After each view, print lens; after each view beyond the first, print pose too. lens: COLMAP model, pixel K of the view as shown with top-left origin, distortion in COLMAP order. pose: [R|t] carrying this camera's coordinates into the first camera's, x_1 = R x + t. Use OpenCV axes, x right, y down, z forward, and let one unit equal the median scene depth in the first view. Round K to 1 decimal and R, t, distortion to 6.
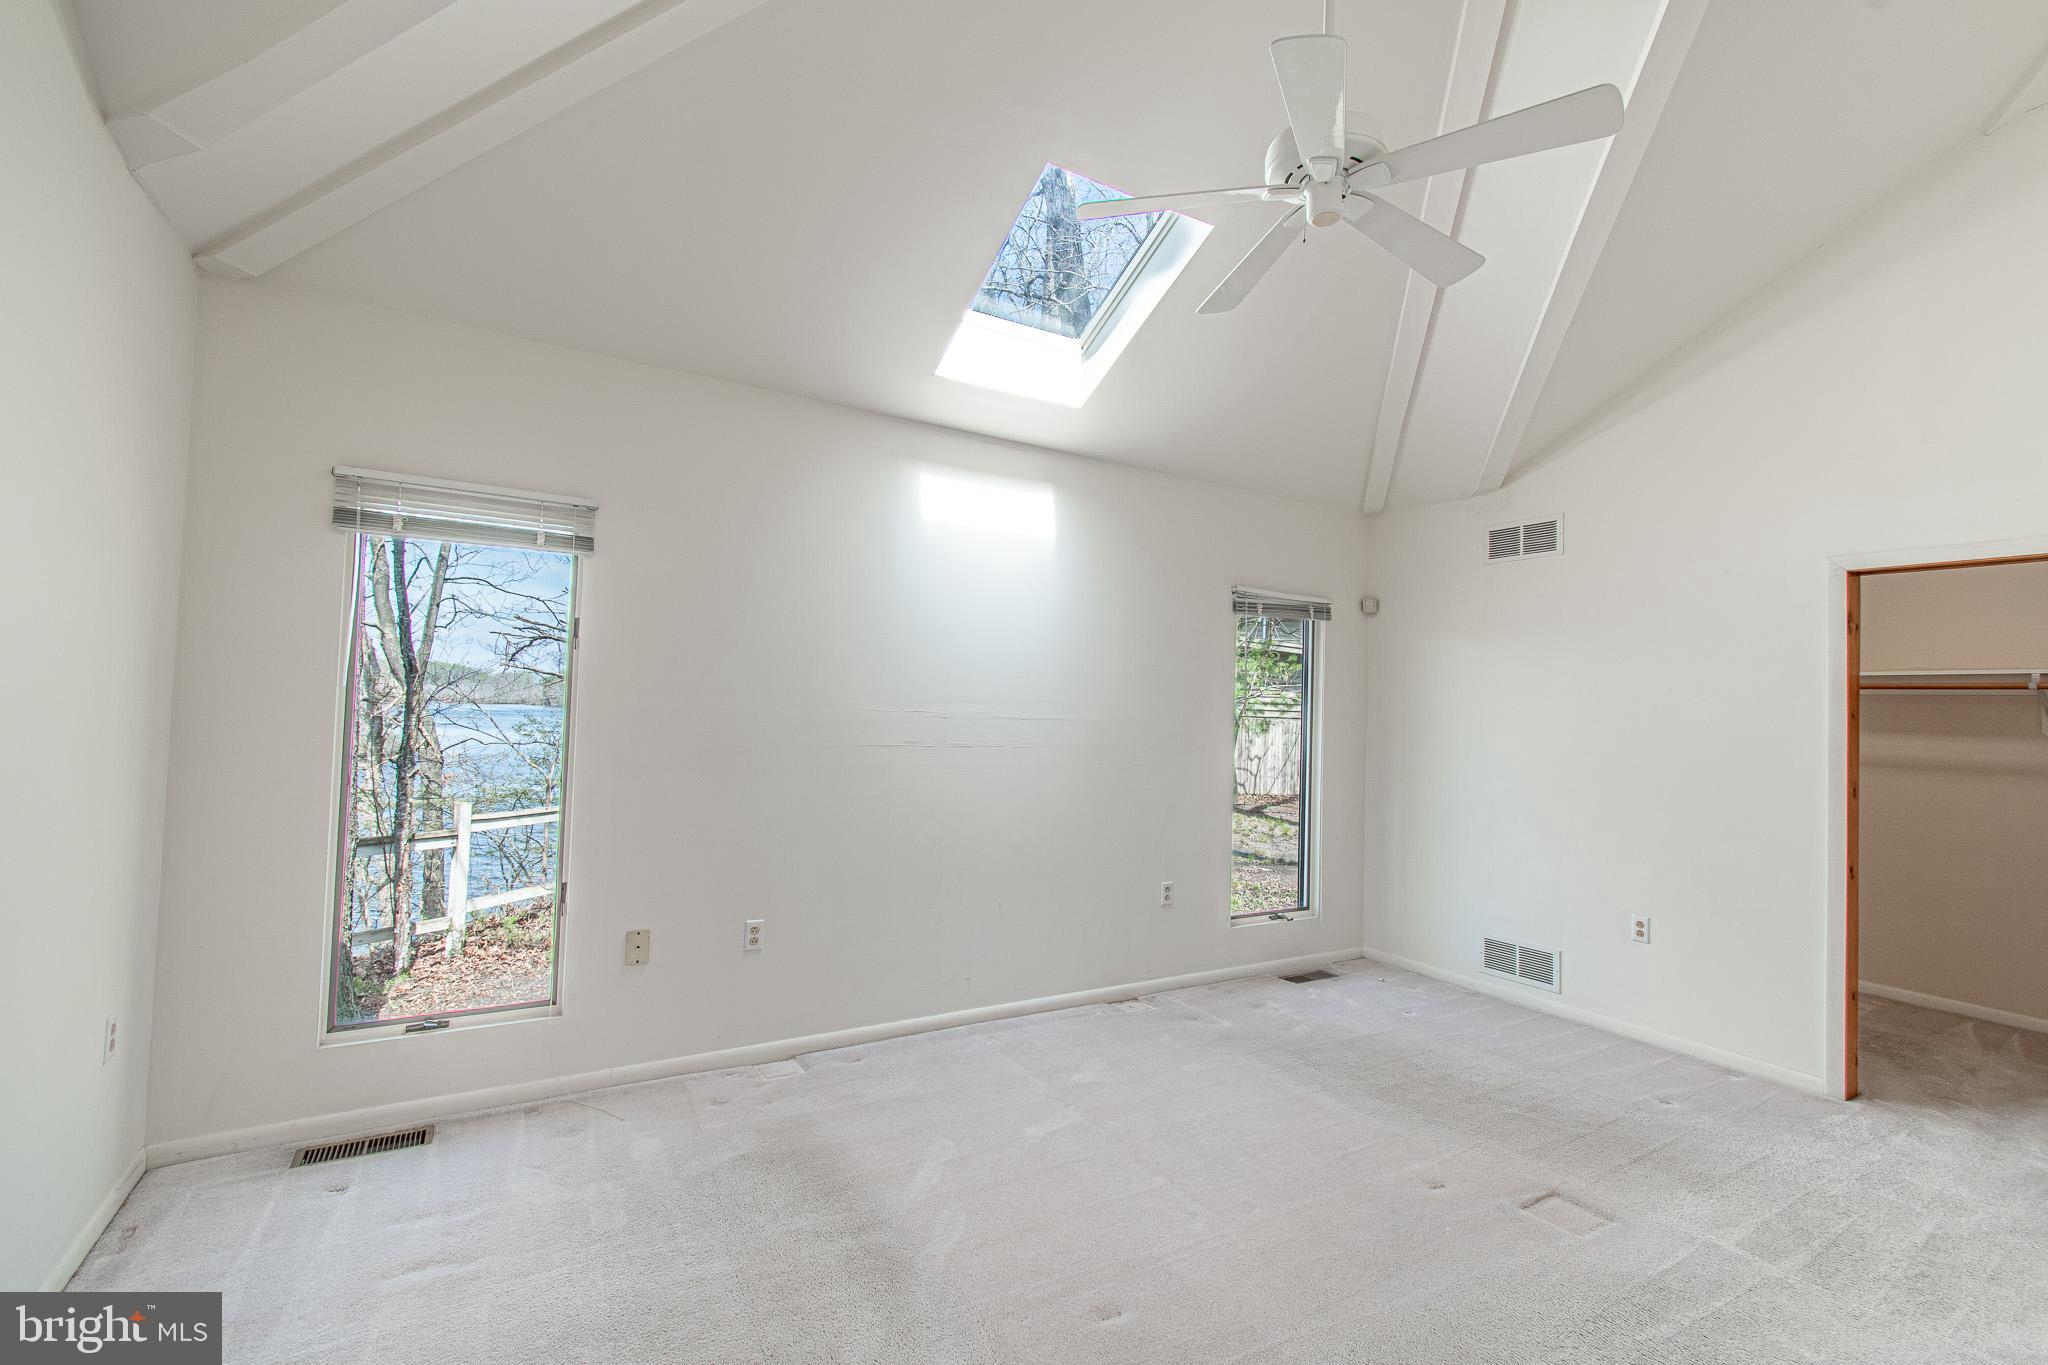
lens RADIAL K [[901.9, 0, 1018.0], [0, 901.9, 681.4], [0, 0, 1]] dist [0.003637, -0.001901]
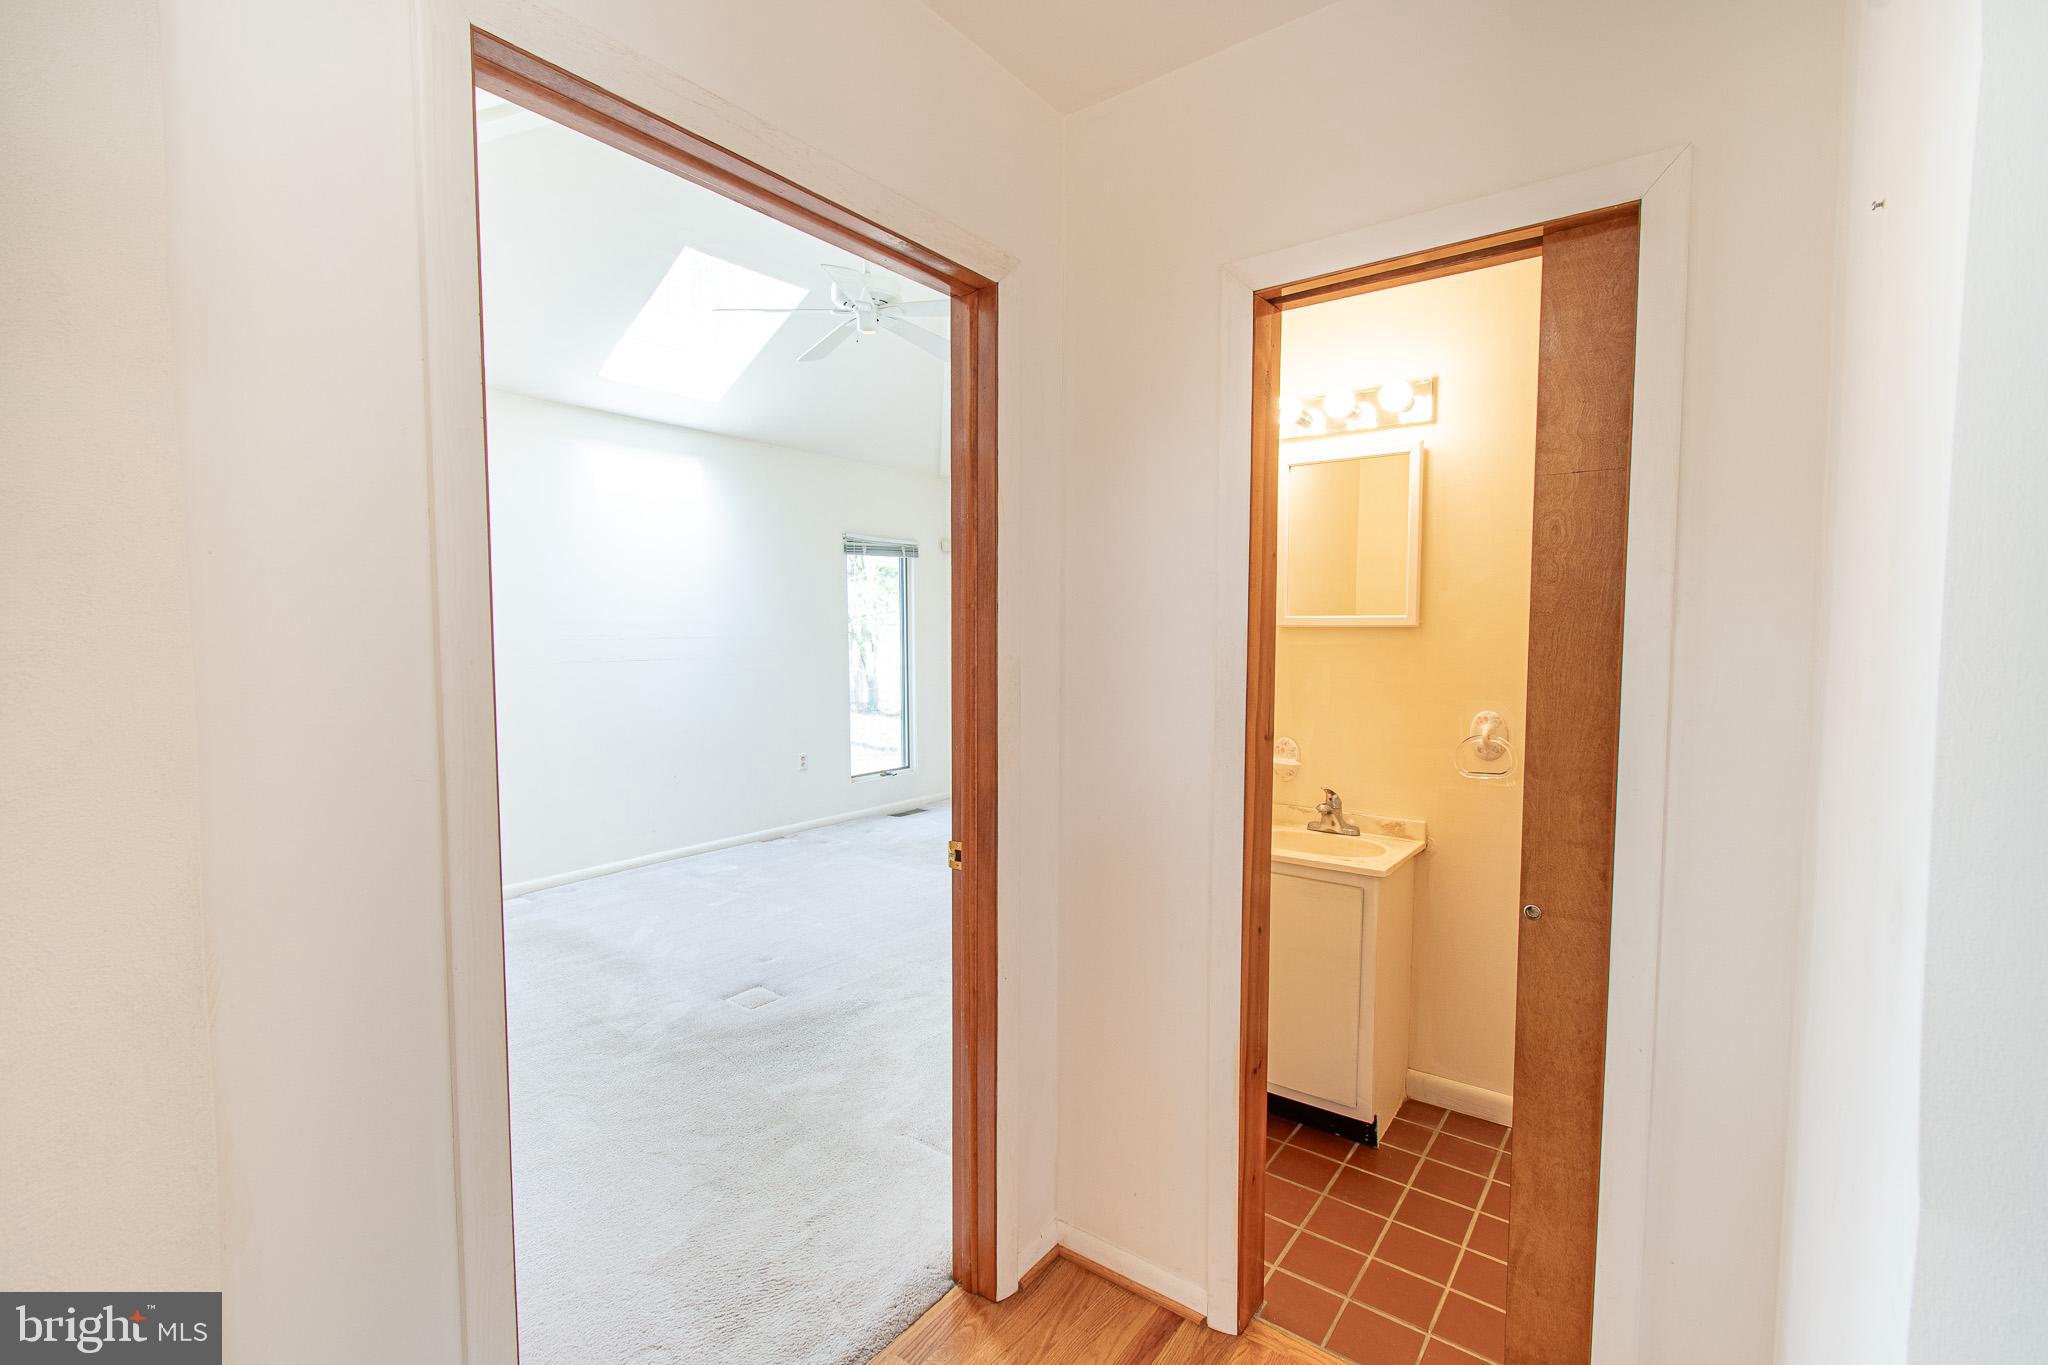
lens RADIAL K [[901.9, 0, 1009.4], [0, 901.9, 688.6], [0, 0, 1]] dist [0.003637, -0.001901]
pose [[0.931719, -0.054375, 0.359087, -0.030241], [0.018532, 0.994559, 0.102517, -0.009311], [-0.362707, -0.088862, 0.927657, -0.390001]]
